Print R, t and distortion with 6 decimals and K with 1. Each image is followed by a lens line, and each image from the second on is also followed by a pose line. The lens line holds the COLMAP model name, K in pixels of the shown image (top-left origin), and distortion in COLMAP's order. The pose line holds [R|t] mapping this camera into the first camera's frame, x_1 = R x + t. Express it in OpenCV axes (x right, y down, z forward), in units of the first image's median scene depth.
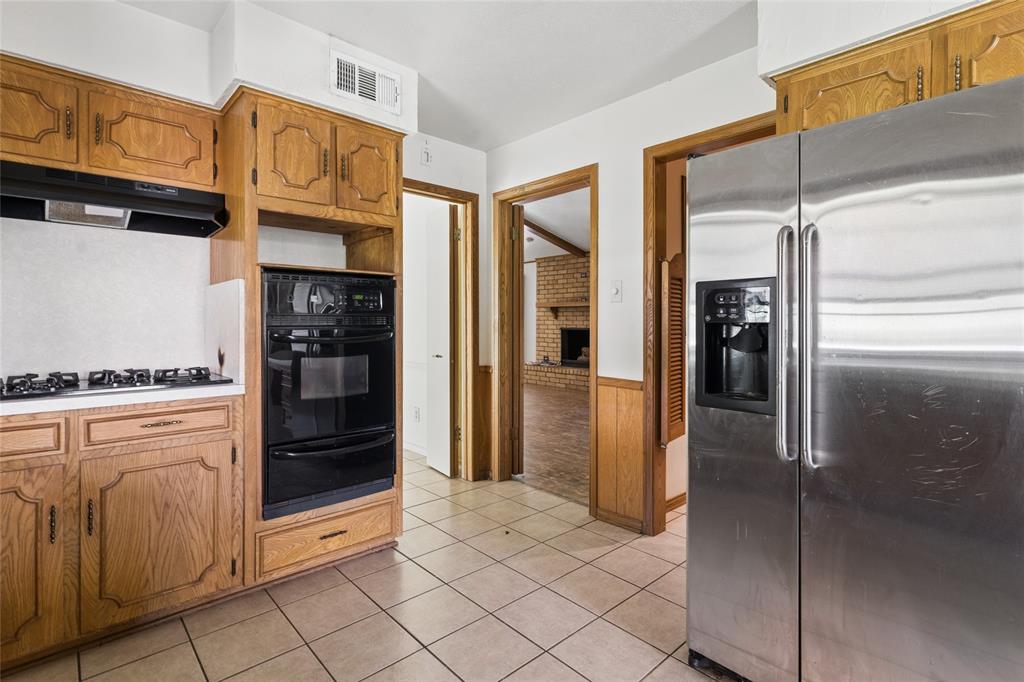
lens RADIAL K [[495.3, 0, 508.9], [0, 495.3, 324.7], [0, 0, 1]] dist [-0.000647, -0.000322]
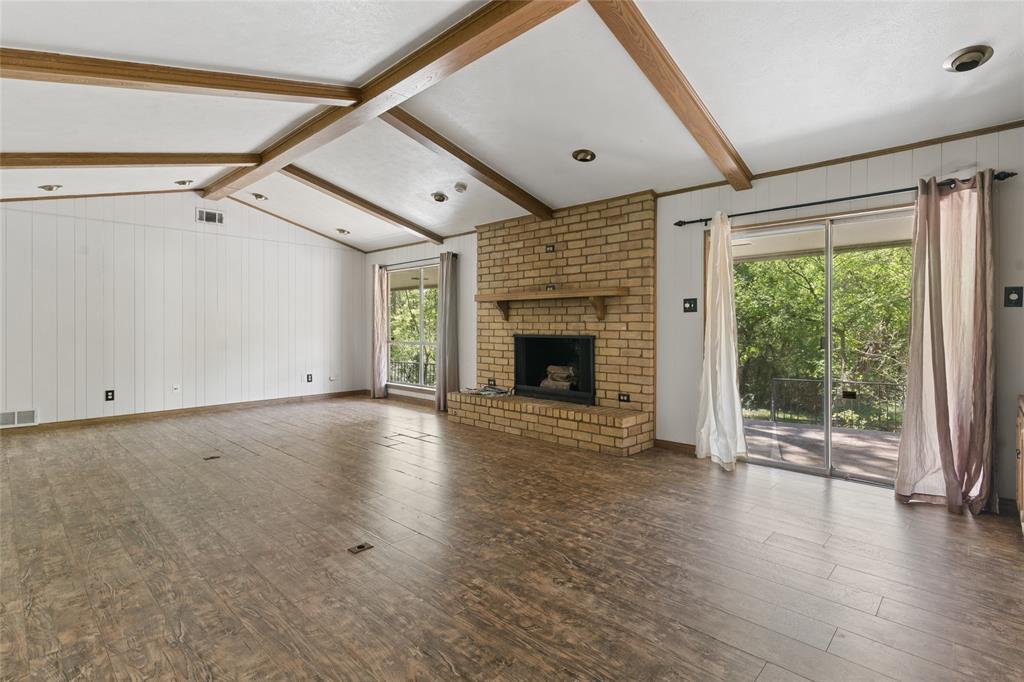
lens RADIAL K [[495.3, 0, 508.9], [0, 495.3, 324.7], [0, 0, 1]] dist [-0.000647, -0.000322]
pose [[0.997702, -0.002148, 0.067724, 0.055641], [0.002701, 0.999964, -0.008075, -0.000746], [-0.067704, 0.008239, 0.997671, 0.374103]]
